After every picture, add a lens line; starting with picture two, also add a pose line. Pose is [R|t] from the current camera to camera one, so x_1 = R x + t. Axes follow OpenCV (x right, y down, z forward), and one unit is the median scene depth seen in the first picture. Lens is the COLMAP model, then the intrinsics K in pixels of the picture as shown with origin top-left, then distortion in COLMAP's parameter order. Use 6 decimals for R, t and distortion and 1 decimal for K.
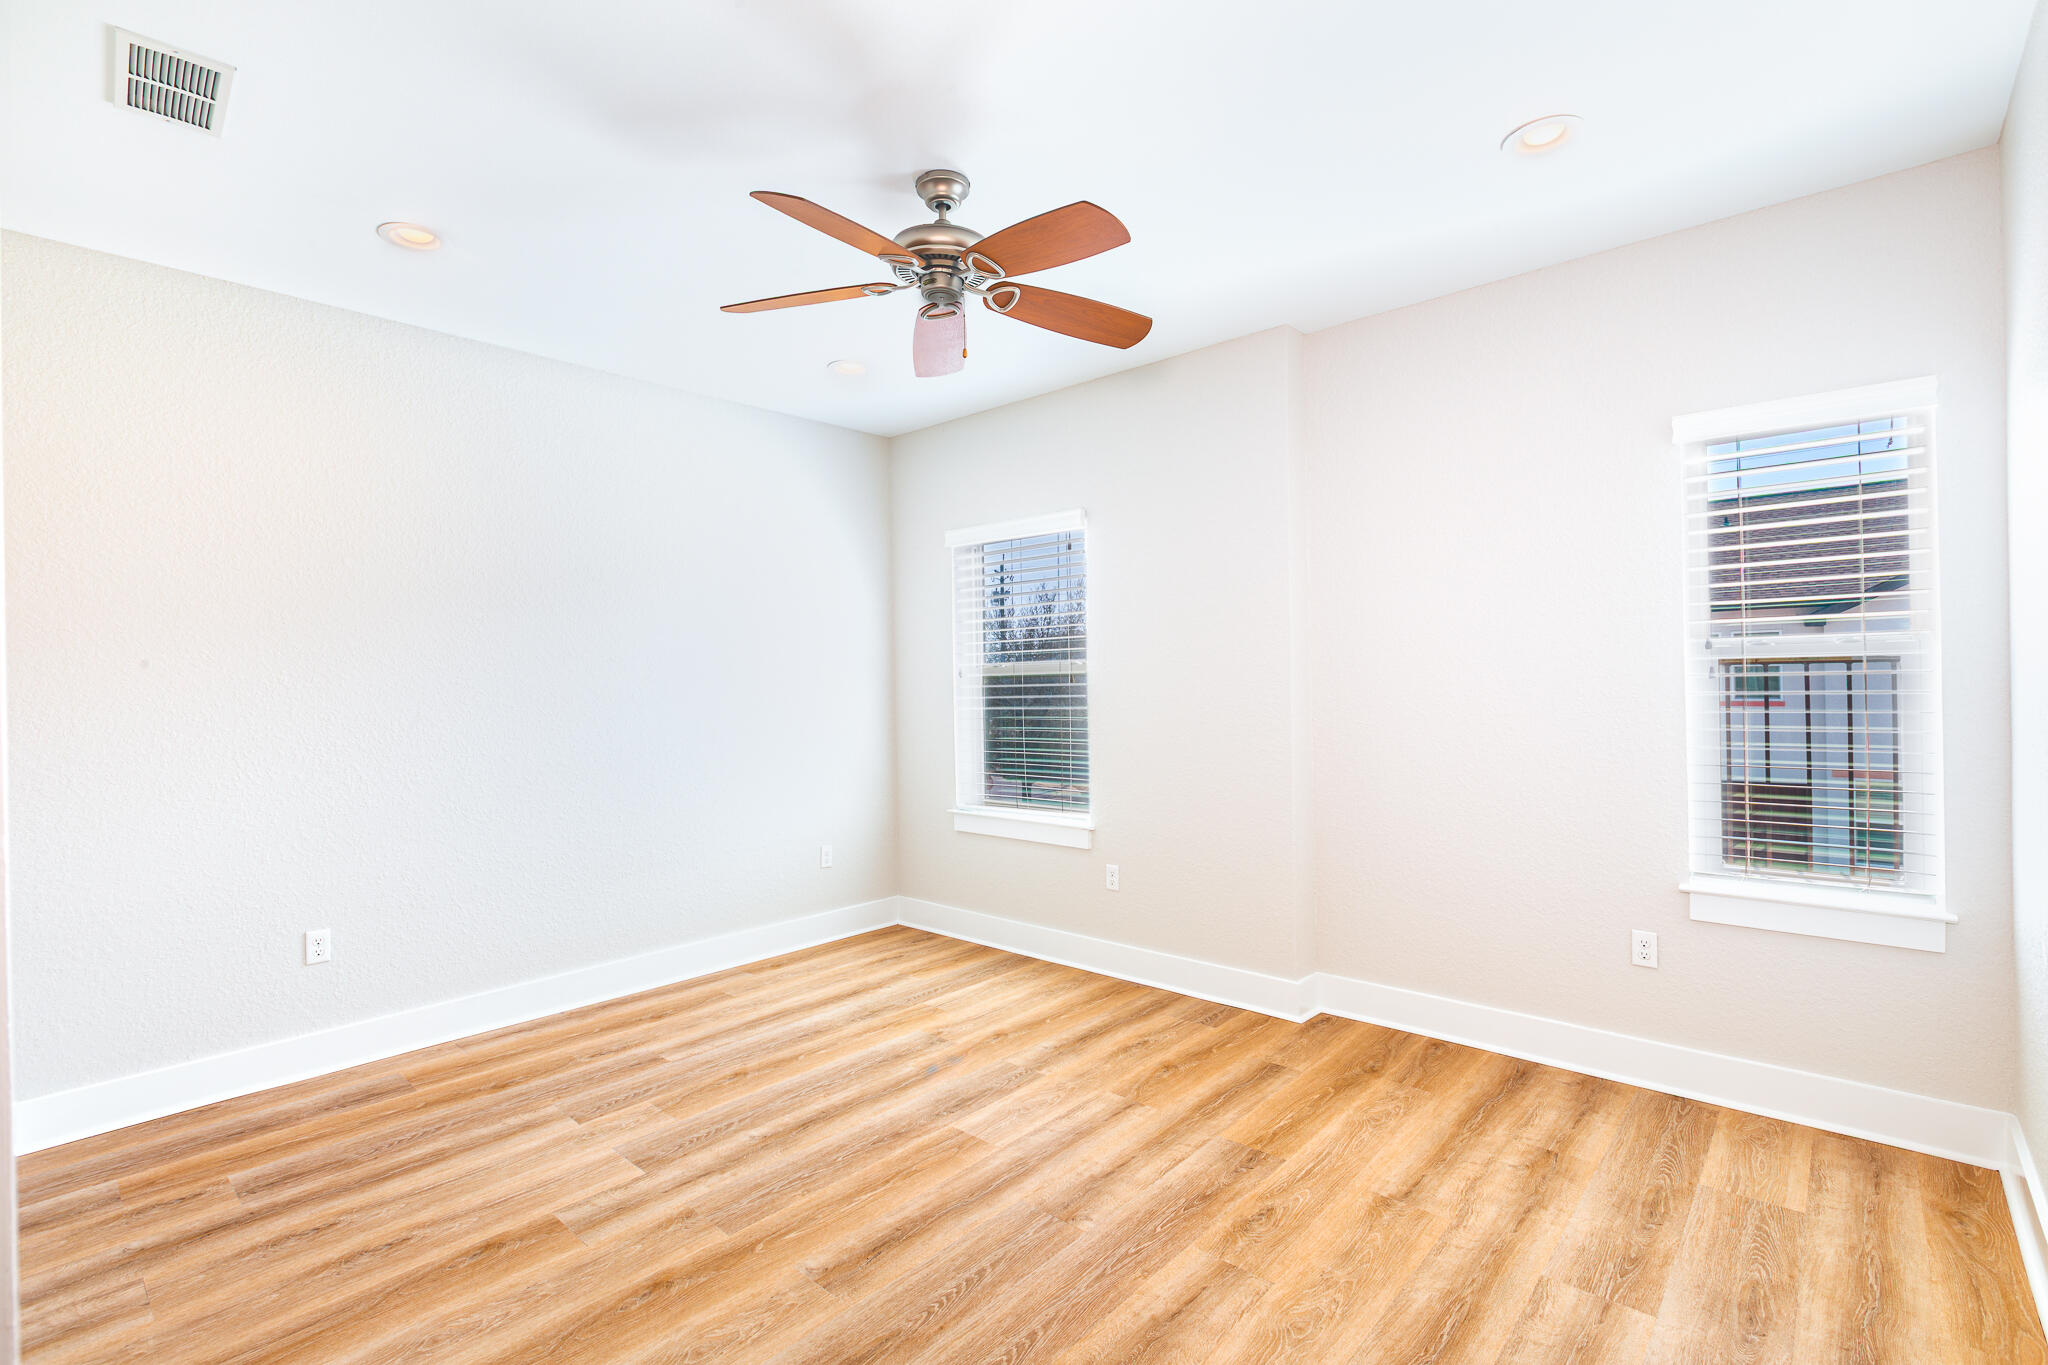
lens RADIAL K [[976.2, 0, 1012.8], [0, 976.2, 680.3], [0, 0, 1]] dist [-0.004881, -0.002844]
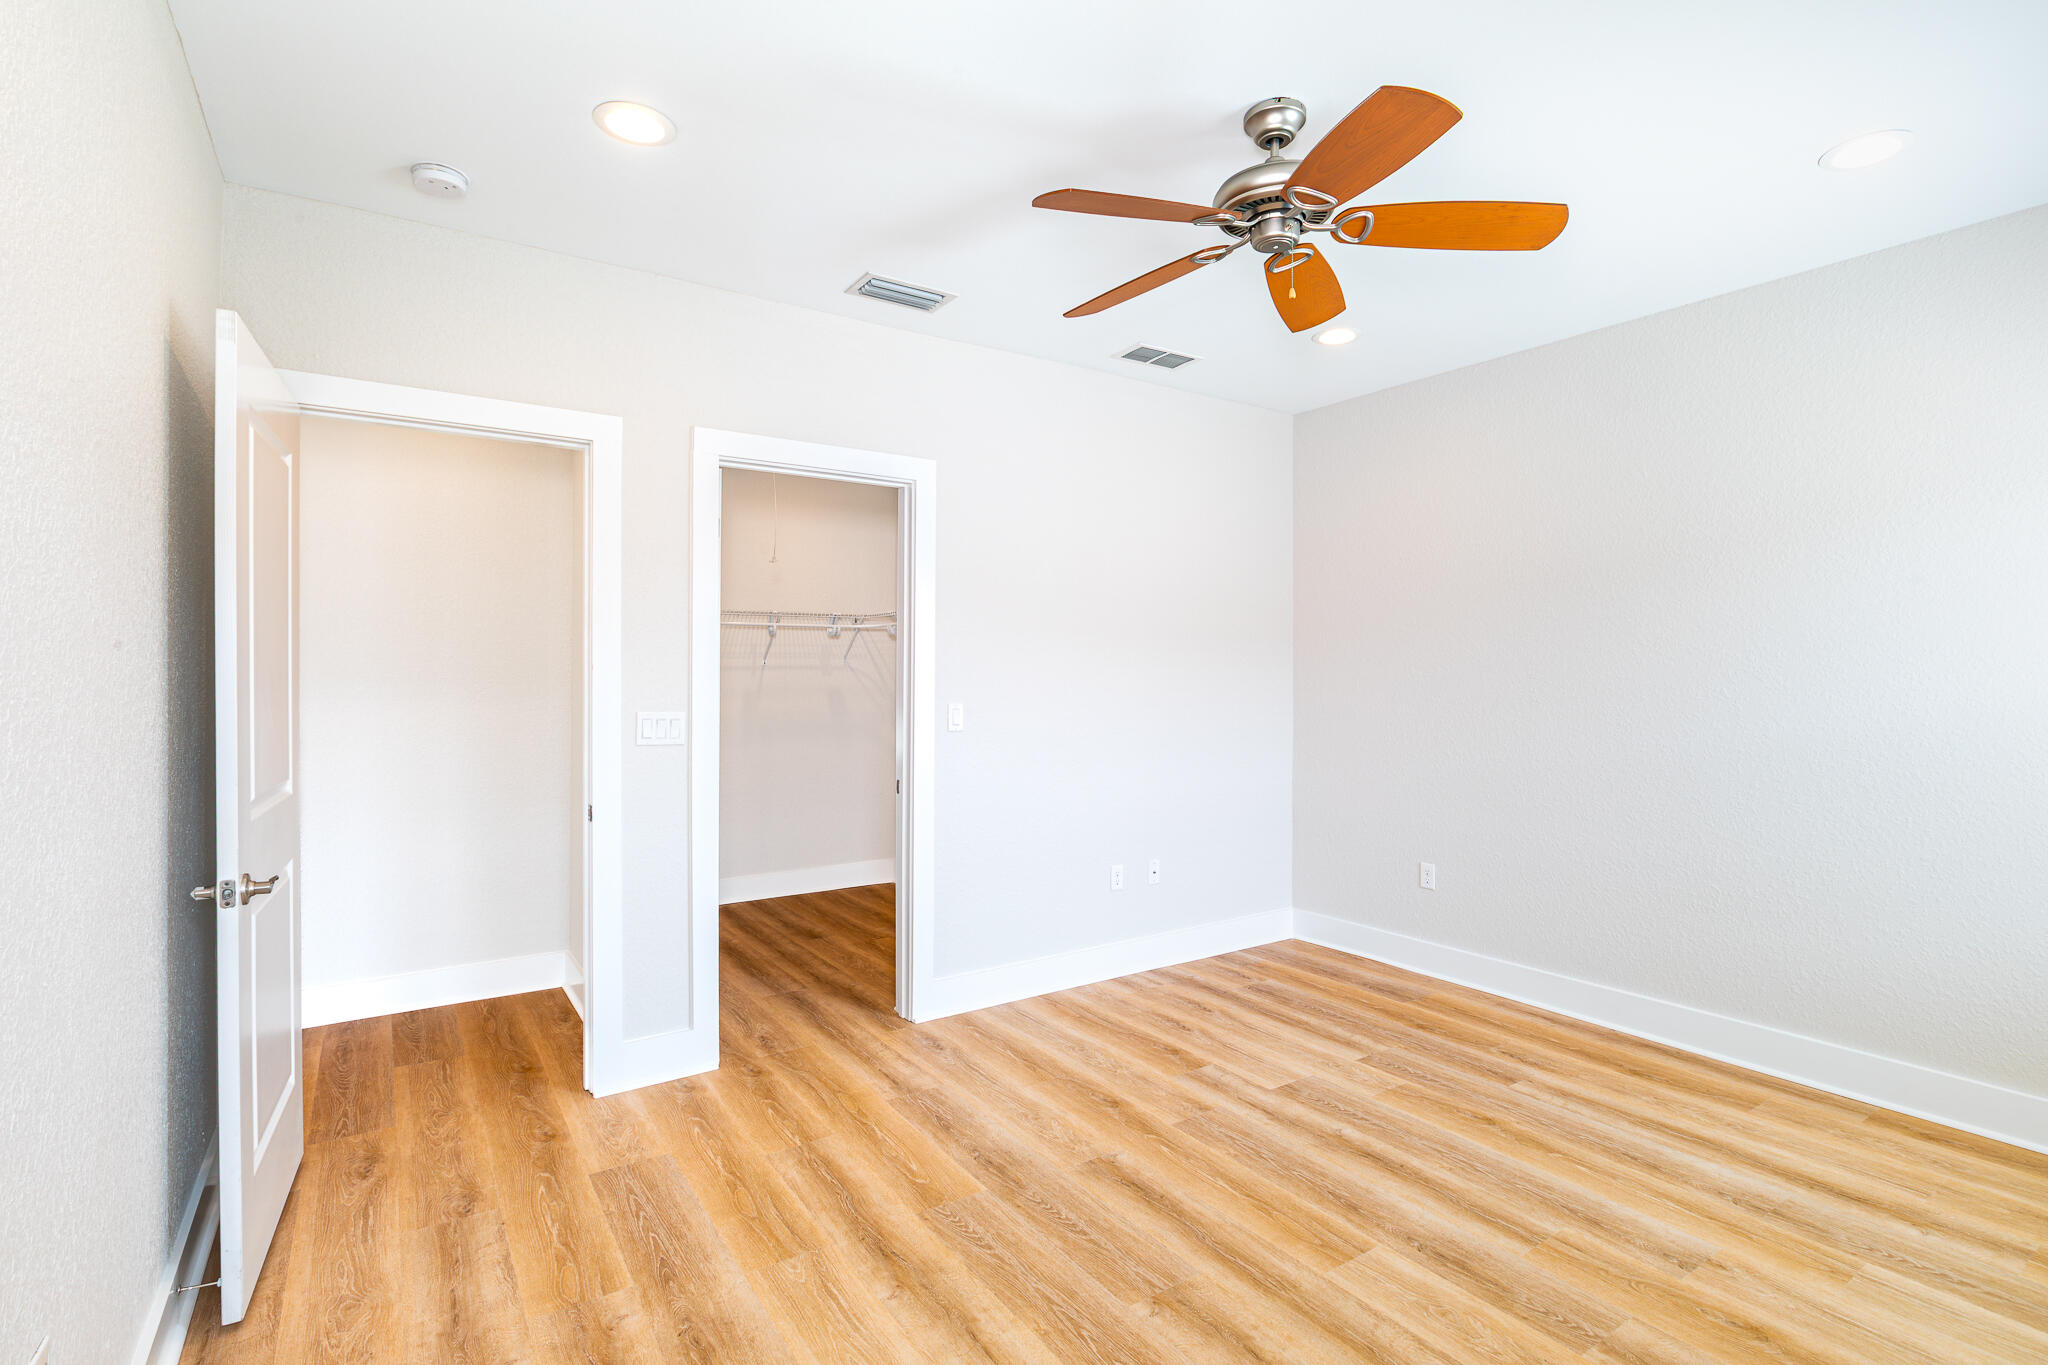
lens RADIAL K [[976.2, 0, 1014.5], [0, 976.2, 677.4], [0, 0, 1]] dist [-0.004881, -0.002844]
pose [[-0.273783, 0.020023, -0.961583, 0.766754], [0.004888, 0.999799, 0.019427, -0.023210], [0.961779, 0.000619, -0.273826, 0.922263]]
